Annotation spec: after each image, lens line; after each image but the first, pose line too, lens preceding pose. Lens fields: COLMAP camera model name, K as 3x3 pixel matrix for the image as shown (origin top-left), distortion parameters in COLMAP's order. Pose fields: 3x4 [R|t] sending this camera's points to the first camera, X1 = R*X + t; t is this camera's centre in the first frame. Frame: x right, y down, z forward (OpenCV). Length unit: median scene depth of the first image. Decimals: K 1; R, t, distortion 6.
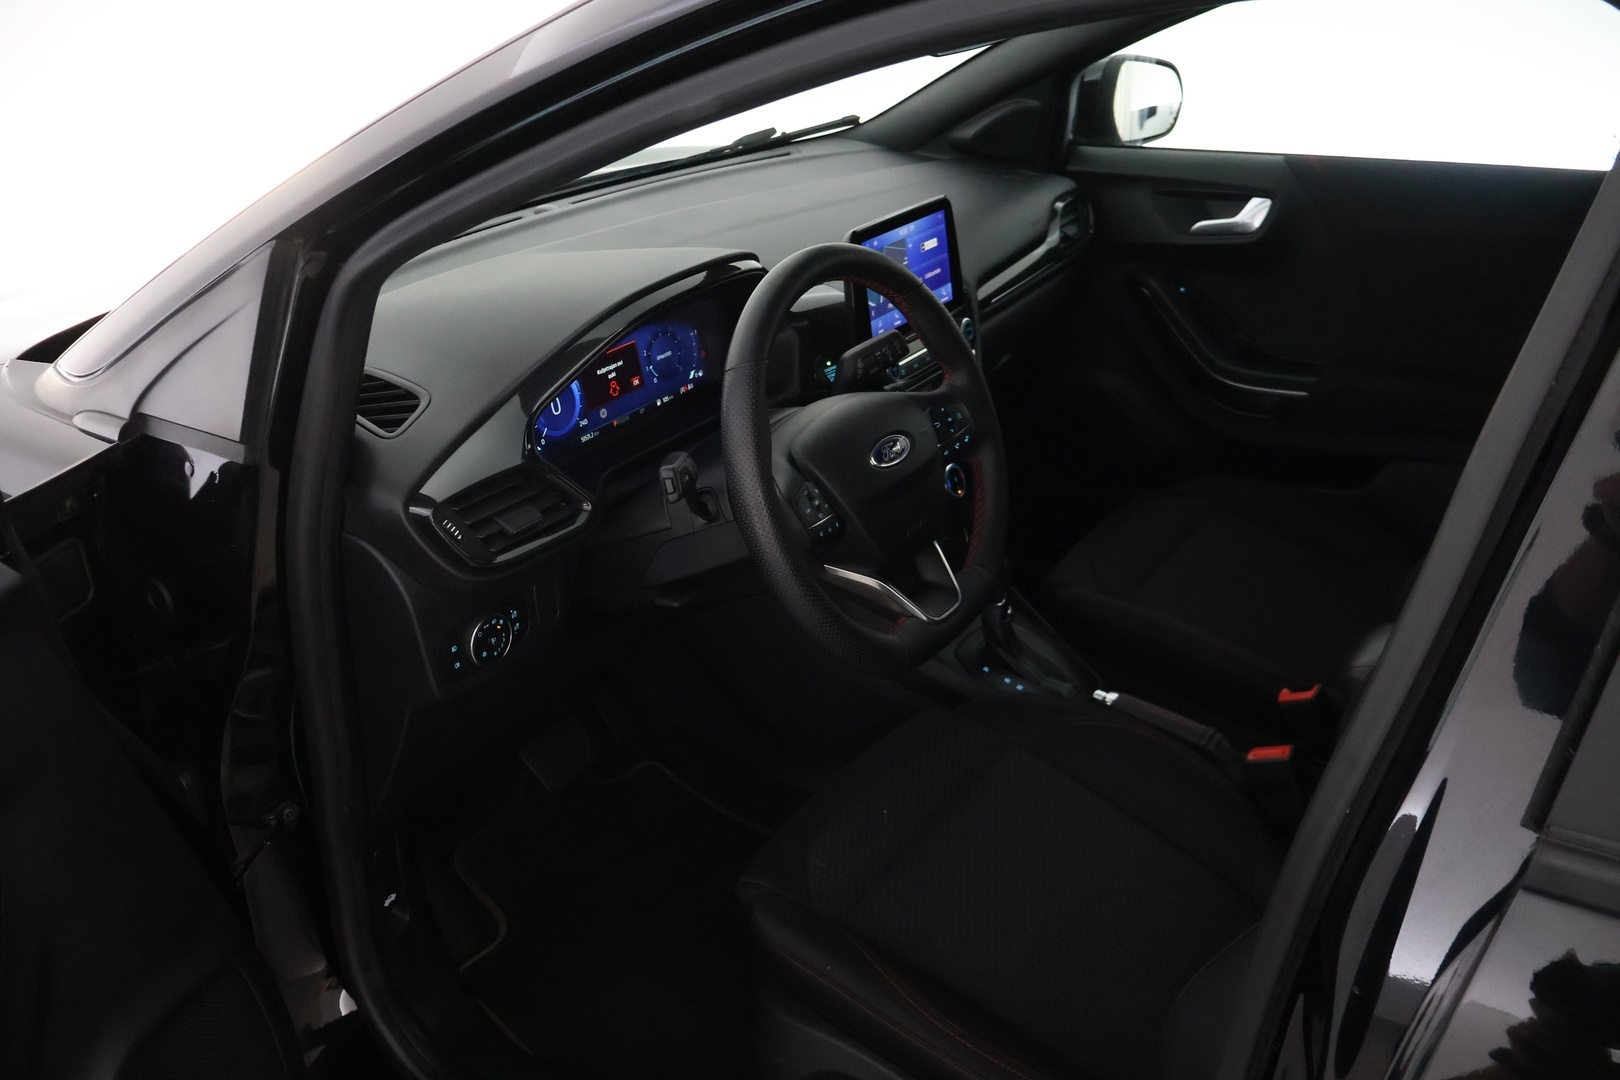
lens RADIAL K [[1353.4, 0, 810.4], [0, 1353.4, 542.9], [0, 0, 1]] dist [0.010648, 0.011812]
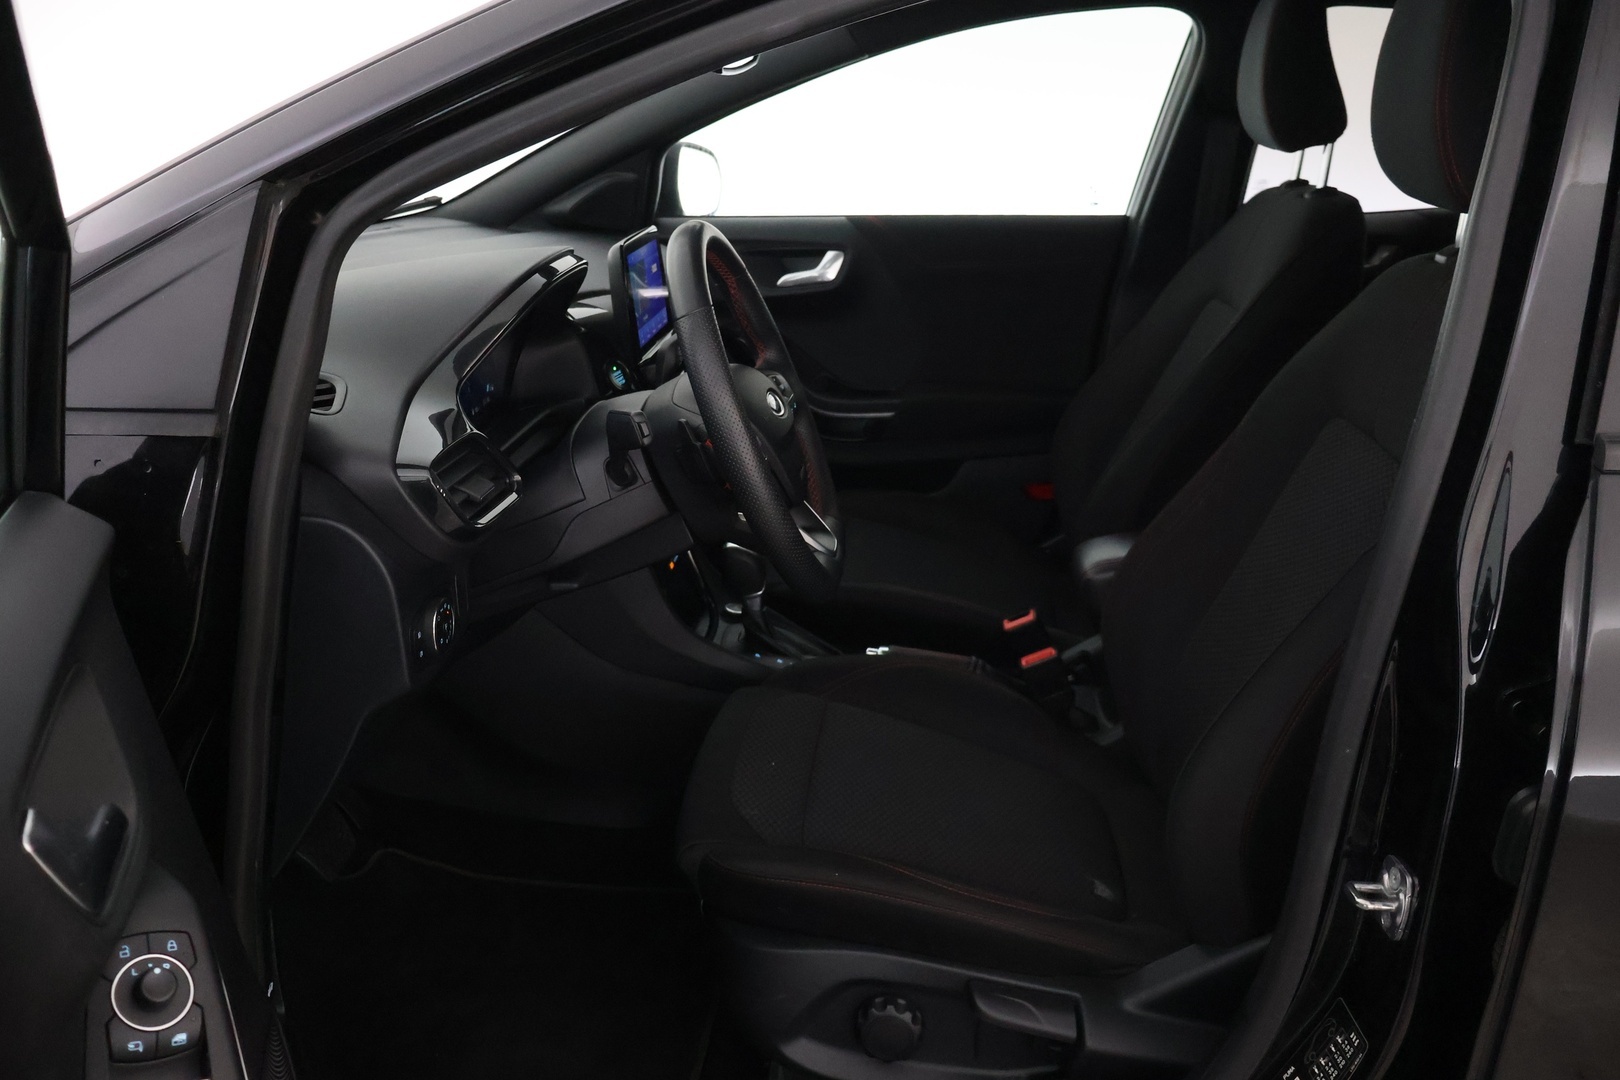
lens RADIAL K [[1353.4, 0, 809.6], [0, 1353.4, 536.2], [0, 0, 1]] dist [0.010648, 0.011812]
pose [[0.867648, -0.117865, 0.483006, -0.359460], [0.181473, 0.979544, -0.086957, 0.107548], [-0.462877, 0.163101, 0.871288, 0.038351]]
